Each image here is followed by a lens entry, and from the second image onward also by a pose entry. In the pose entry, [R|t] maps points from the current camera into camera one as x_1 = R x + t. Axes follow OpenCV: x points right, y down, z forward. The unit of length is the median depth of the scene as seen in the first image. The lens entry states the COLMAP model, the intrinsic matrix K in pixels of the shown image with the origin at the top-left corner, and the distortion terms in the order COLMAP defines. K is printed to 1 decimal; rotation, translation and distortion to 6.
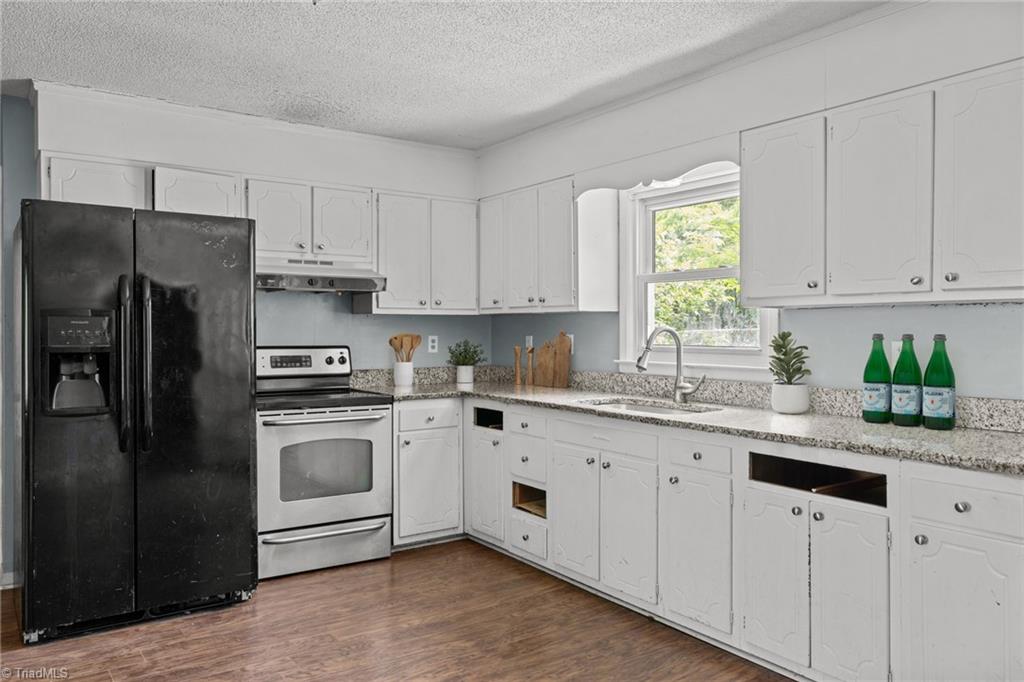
lens RADIAL K [[760.0, 0, 495.4], [0, 760.0, 331.9], [0, 0, 1]] dist [-0.002461, 0.005959]
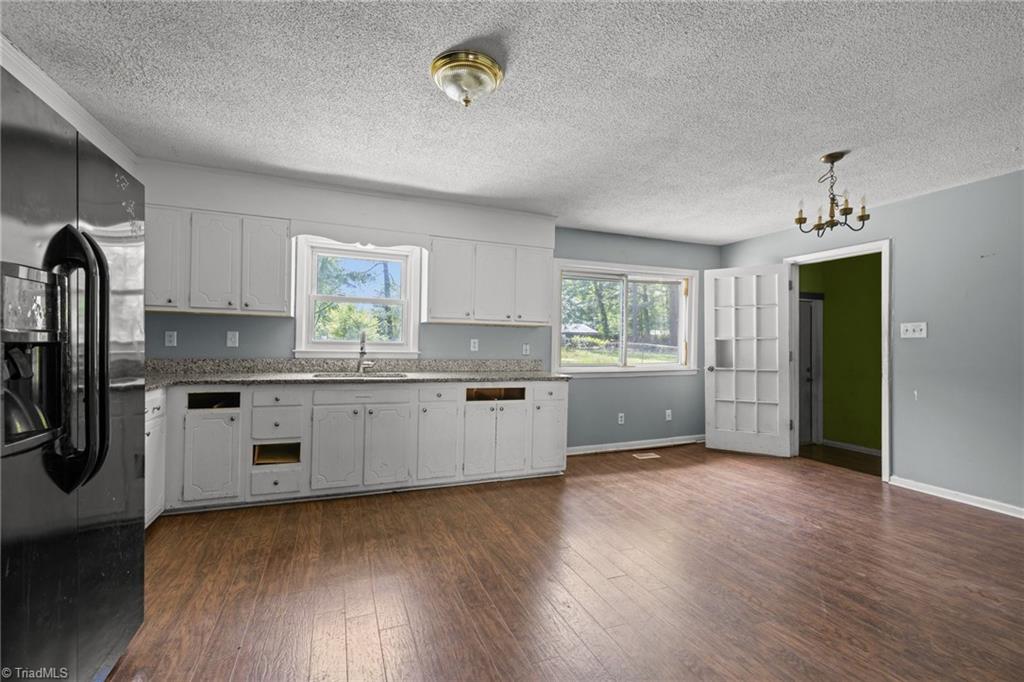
lens RADIAL K [[435.2, 0, 509.0], [0, 435.2, 340.0], [0, 0, 1]] dist [0.002313, -0.000174]
pose [[0.213089, 0.008616, 0.976995, -0.647972], [-0.017973, 0.999826, -0.004898, 0.015702], [-0.976867, -0.016516, 0.213207, 0.455136]]
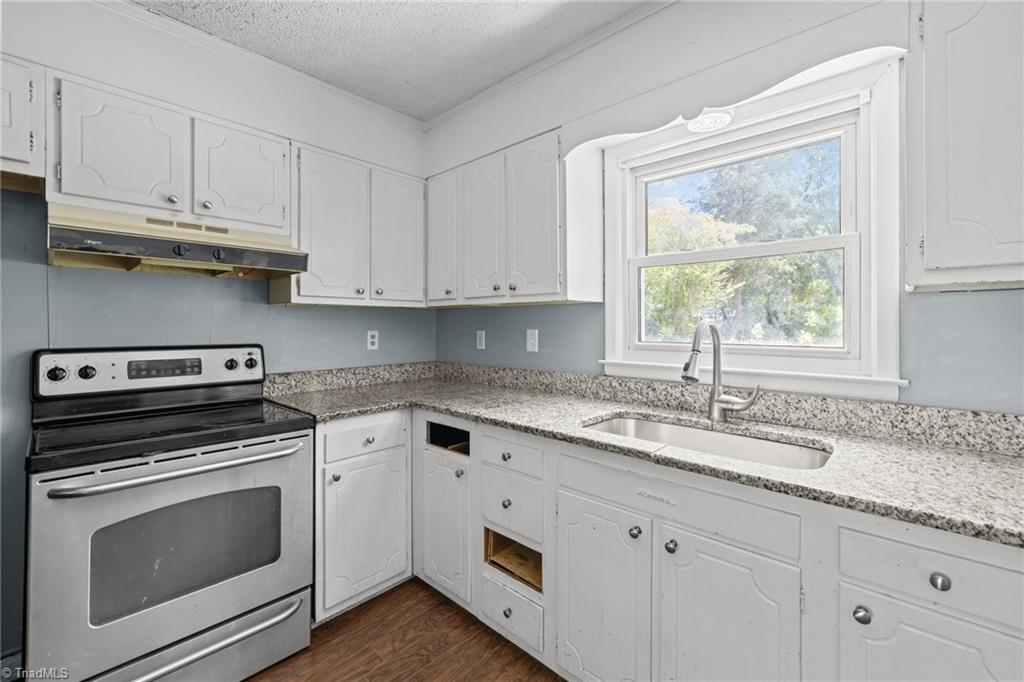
lens RADIAL K [[435.2, 0, 505.0], [0, 435.2, 323.8], [0, 0, 1]] dist [0.002313, -0.000174]
pose [[0.976679, 0.000902, 0.214704, -0.053140], [0.000355, 0.999983, -0.005818, -0.000195], [-0.214705, 0.005758, 0.976662, 0.618097]]
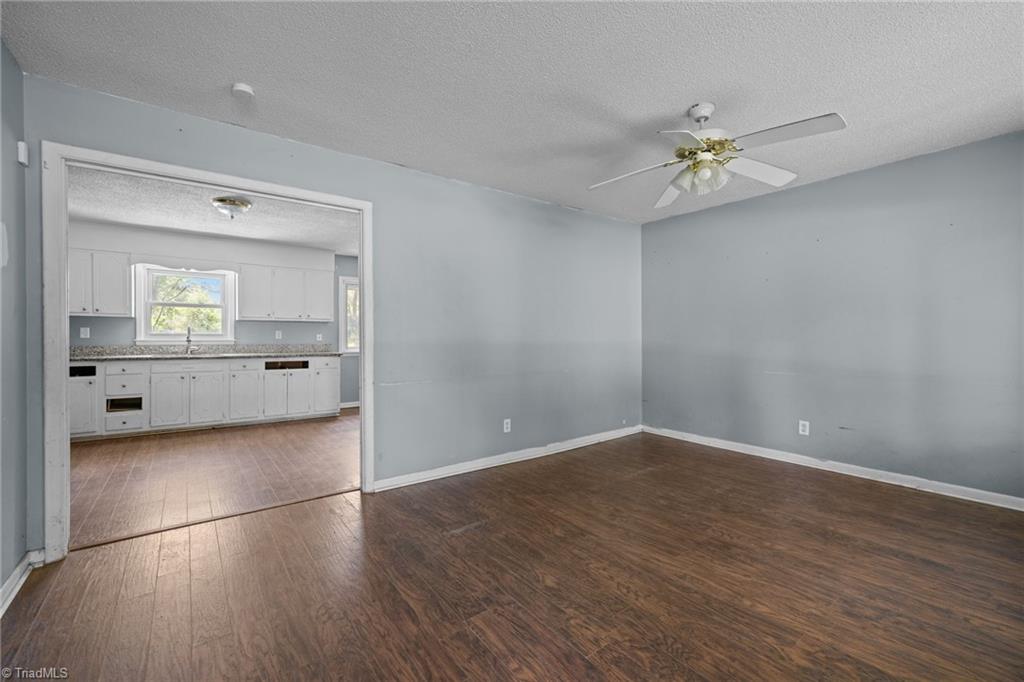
lens RADIAL K [[435.2, 0, 511.9], [0, 435.2, 337.7], [0, 0, 1]] dist [0.002313, -0.000174]
pose [[-0.047729, -0.007068, 0.998835, -1.278072], [-0.003619, 0.999970, 0.006903, 0.021004], [-0.998854, -0.003285, -0.047753, -0.028725]]
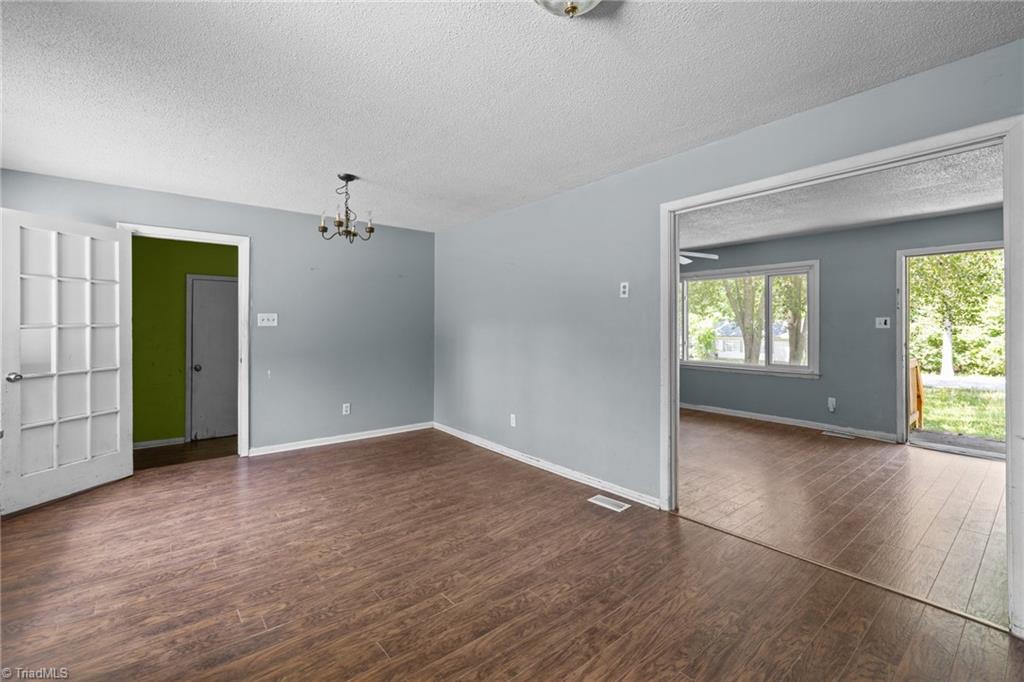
lens RADIAL K [[435.2, 0, 514.6], [0, 435.2, 328.7], [0, 0, 1]] dist [0.002313, -0.000174]
pose [[-0.995860, -0.002717, -0.090860, -0.065451], [-0.002596, 0.999996, -0.001450, -0.003461], [0.090863, -0.001208, -0.995863, 0.980007]]
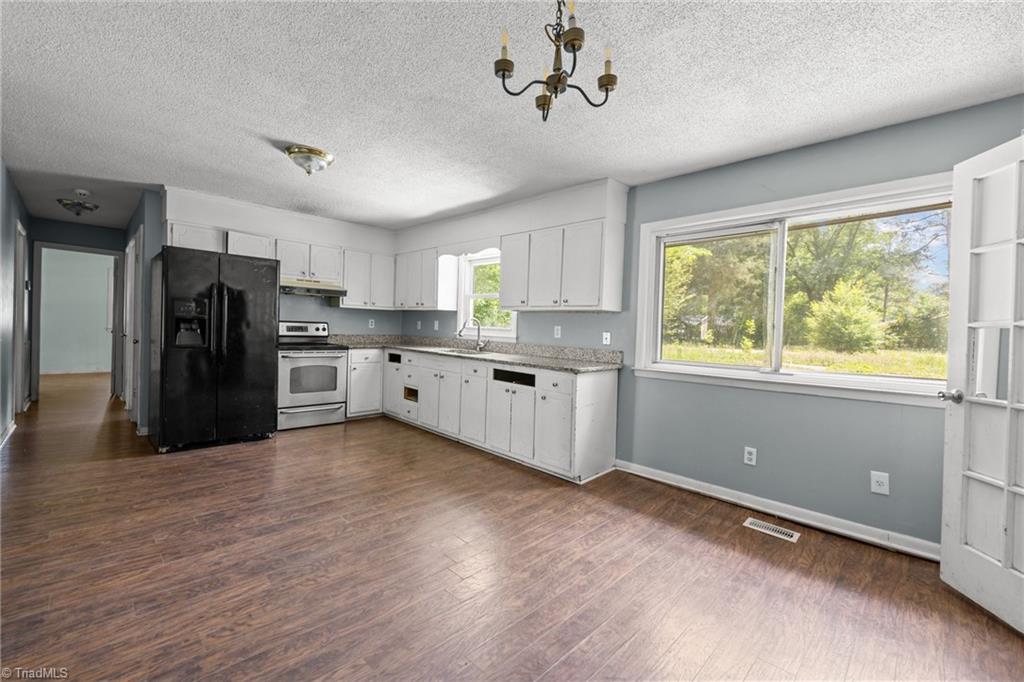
lens RADIAL K [[435.2, 0, 504.8], [0, 435.2, 334.6], [0, 0, 1]] dist [0.002313, -0.000174]
pose [[0.984237, 0.030861, 0.174143, 0.090159], [-0.034608, 0.999229, 0.018521, 0.015682], [-0.173438, -0.024255, 0.984546, -0.292468]]
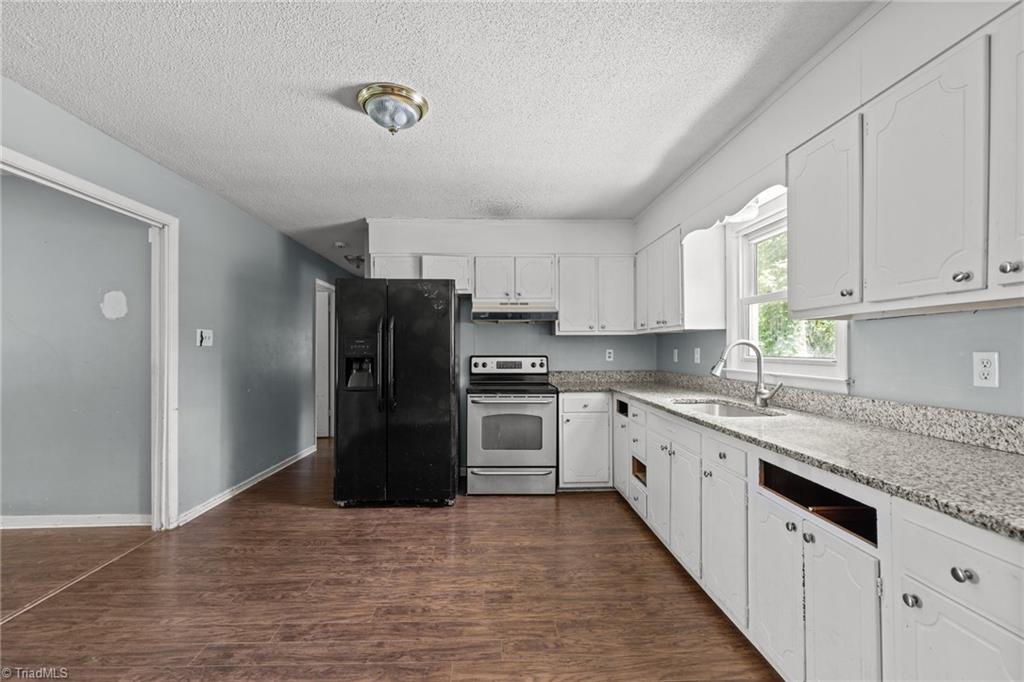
lens RADIAL K [[435.2, 0, 500.7], [0, 435.2, 349.6], [0, 0, 1]] dist [0.002313, -0.000174]
pose [[0.838149, -0.001327, -0.545439, 0.269253], [0.001560, 0.999999, -0.000035, 0.006795], [0.545439, -0.000821, 0.838150, 0.230489]]
